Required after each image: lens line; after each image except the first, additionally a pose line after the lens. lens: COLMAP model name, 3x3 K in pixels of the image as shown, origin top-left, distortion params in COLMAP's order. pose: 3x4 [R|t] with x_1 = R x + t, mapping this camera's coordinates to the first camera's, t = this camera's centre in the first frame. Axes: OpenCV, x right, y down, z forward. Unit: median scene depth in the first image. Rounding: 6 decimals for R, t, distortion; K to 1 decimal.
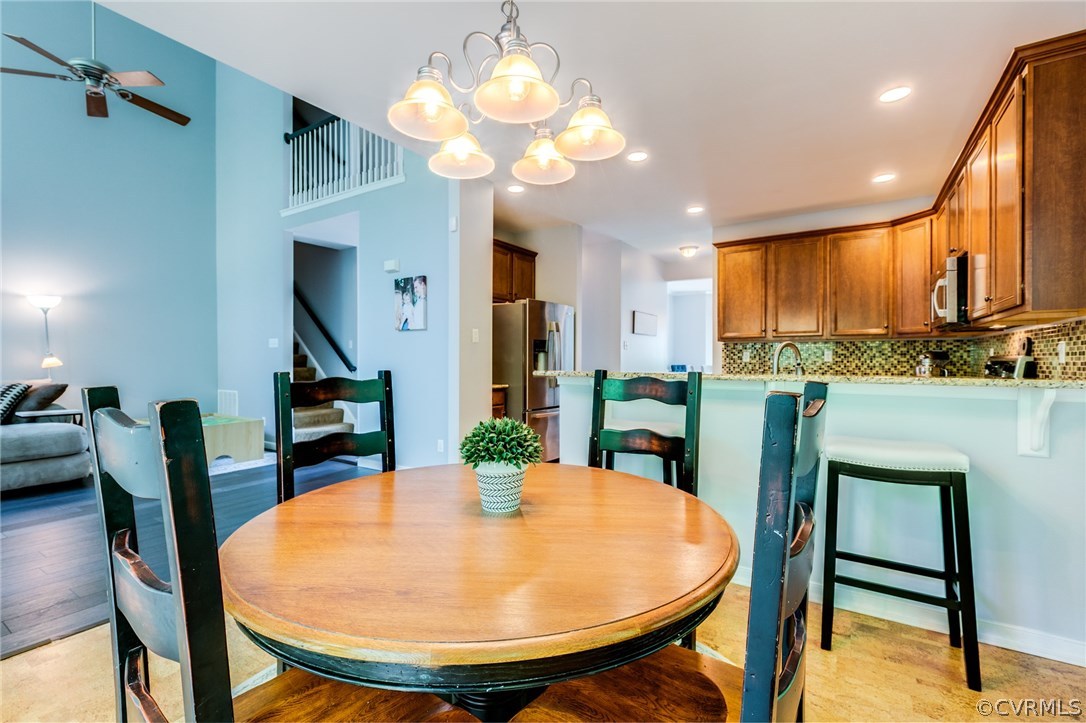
lens RADIAL K [[488.7, 0, 545.1], [0, 488.7, 360.6], [0, 0, 1]] dist [0.006735, -0.000252]
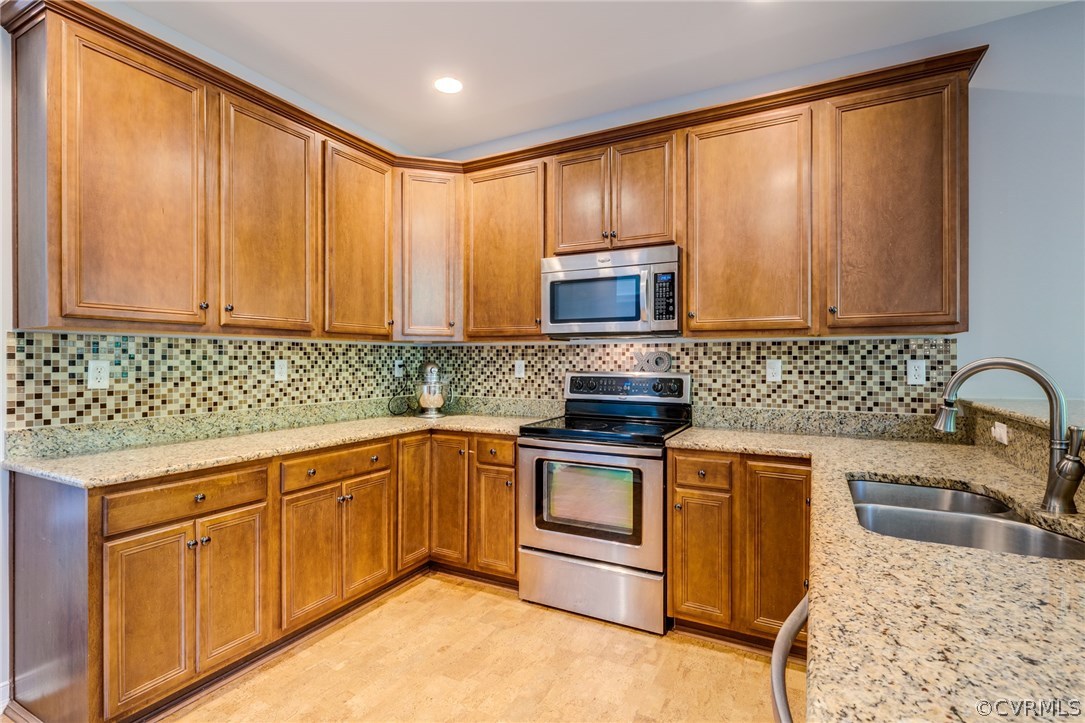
lens RADIAL K [[518.0, 0, 535.3], [0, 518.0, 360.6], [0, 0, 1]] dist [-0.001335, -0.000226]
pose [[-0.070113, -0.001698, 0.997538, 0.022329], [0.002815, 0.999994, 0.001900, -0.019803], [-0.997535, 0.002941, -0.070108, 0.797987]]
